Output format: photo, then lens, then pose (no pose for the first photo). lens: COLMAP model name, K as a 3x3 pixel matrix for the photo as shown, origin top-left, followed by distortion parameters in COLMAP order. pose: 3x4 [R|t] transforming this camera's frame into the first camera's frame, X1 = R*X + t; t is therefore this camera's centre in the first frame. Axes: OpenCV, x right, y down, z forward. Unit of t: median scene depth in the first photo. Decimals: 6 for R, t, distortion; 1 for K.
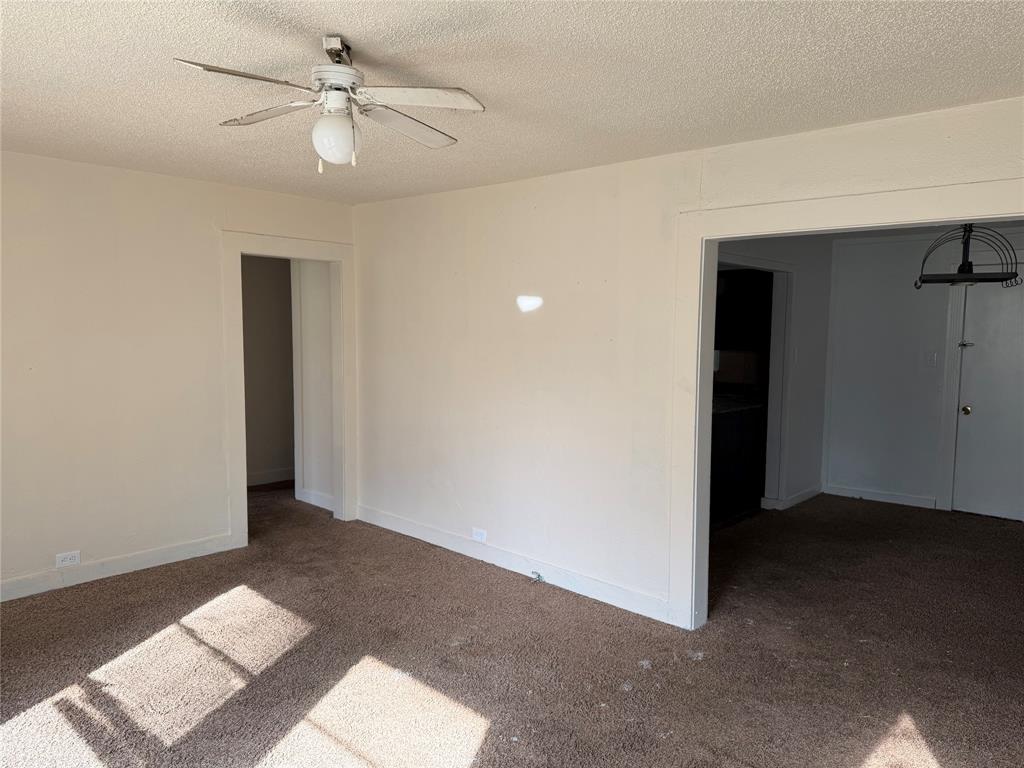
lens RADIAL K [[699.1, 0, 512.0], [0, 699.1, 384.0], [0, 0, 1]] dist [-0.002081, -0.003022]
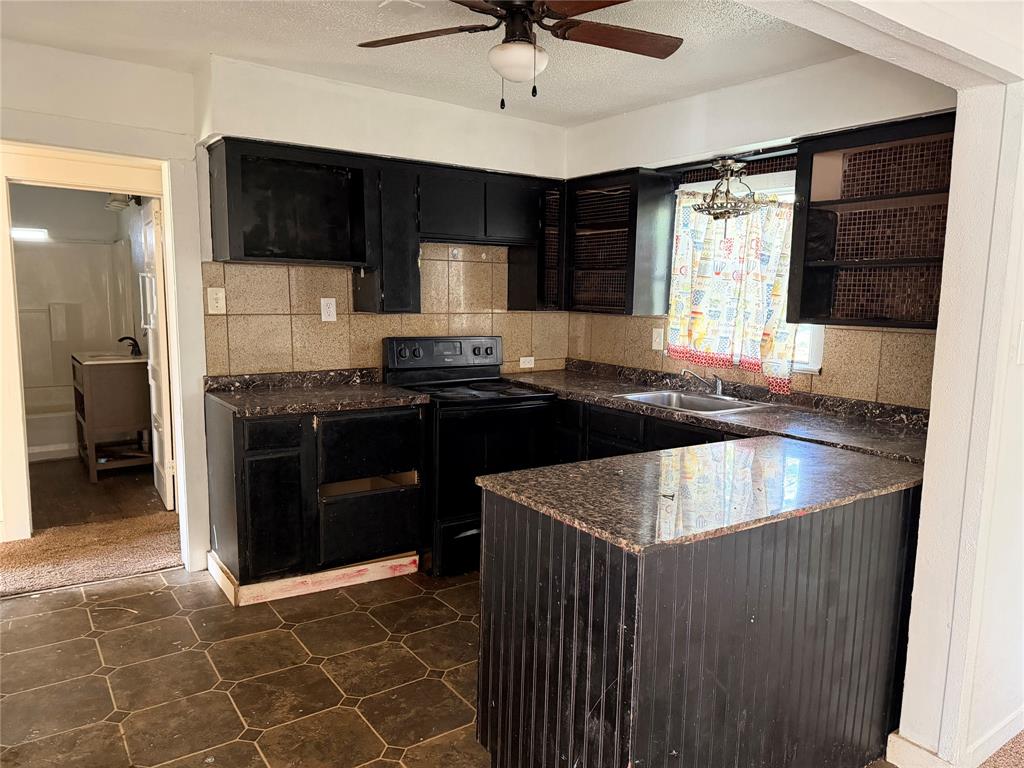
lens RADIAL K [[726.7, 0, 513.7], [0, 726.7, 399.0], [0, 0, 1]] dist [-0.010628, -0.006928]
pose [[0.980862, 0.040245, -0.190502, 0.241515], [-0.032299, 0.998481, 0.044633, -0.020729], [0.192009, -0.037626, 0.980672, 0.632258]]
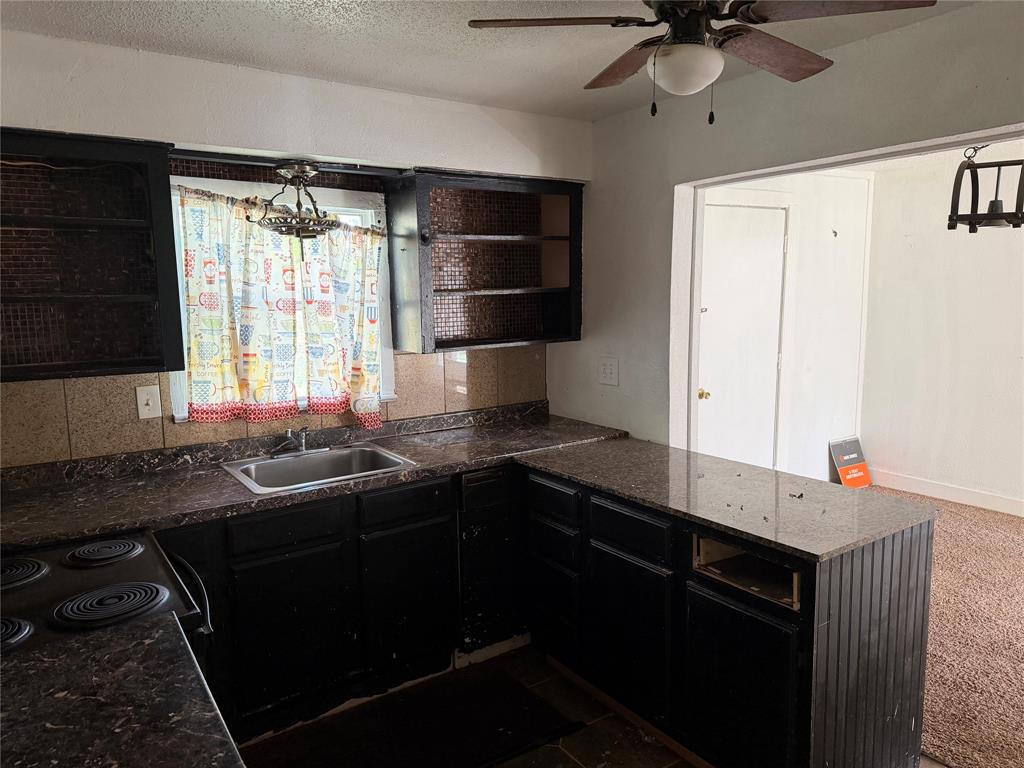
lens RADIAL K [[719.3, 0, 512.0], [0, 719.3, 384.0], [0, 0, 1]] dist [-0.005767, -0.003886]
pose [[0.197695, -0.139656, 0.970264, -0.161284], [0.117037, 0.986082, 0.118086, -0.091013], [-0.973252, 0.090212, 0.211288, 1.027195]]
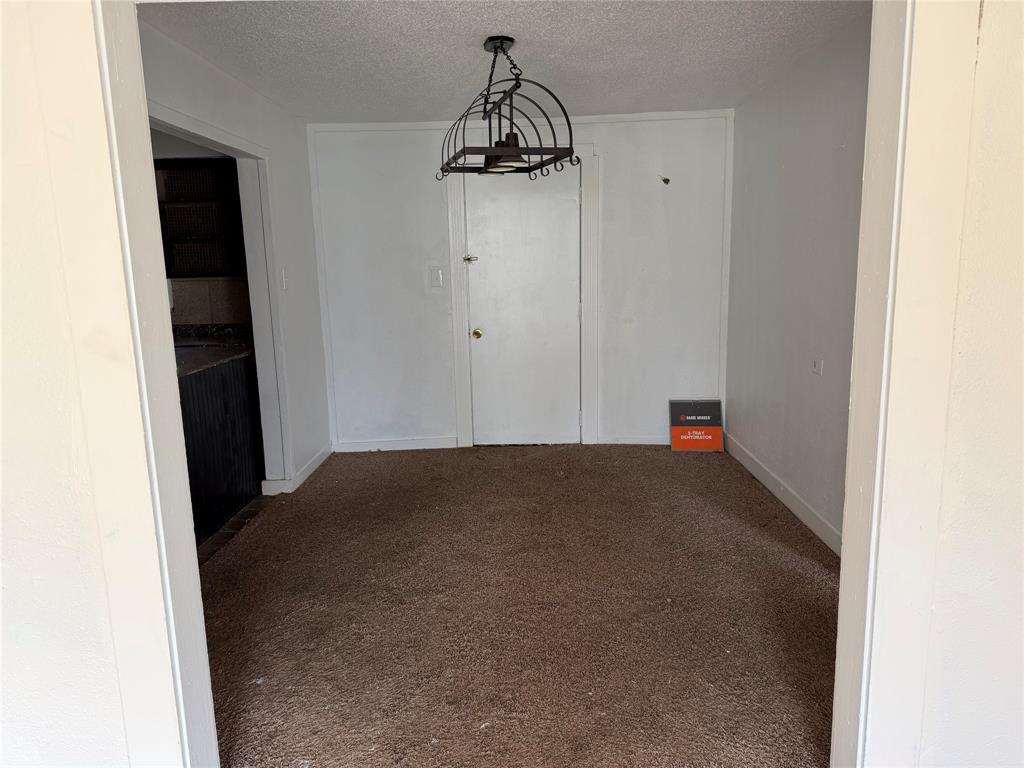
lens RADIAL K [[708.1, 0, 512.0], [0, 708.1, 384.0], [0, 0, 1]] dist [0.166808, -0.396115]
pose [[0.744282, -0.144358, 0.652077, 0.082822], [0.086809, 0.988988, 0.119860, -0.003369], [-0.662200, -0.032604, 0.748618, 0.288282]]
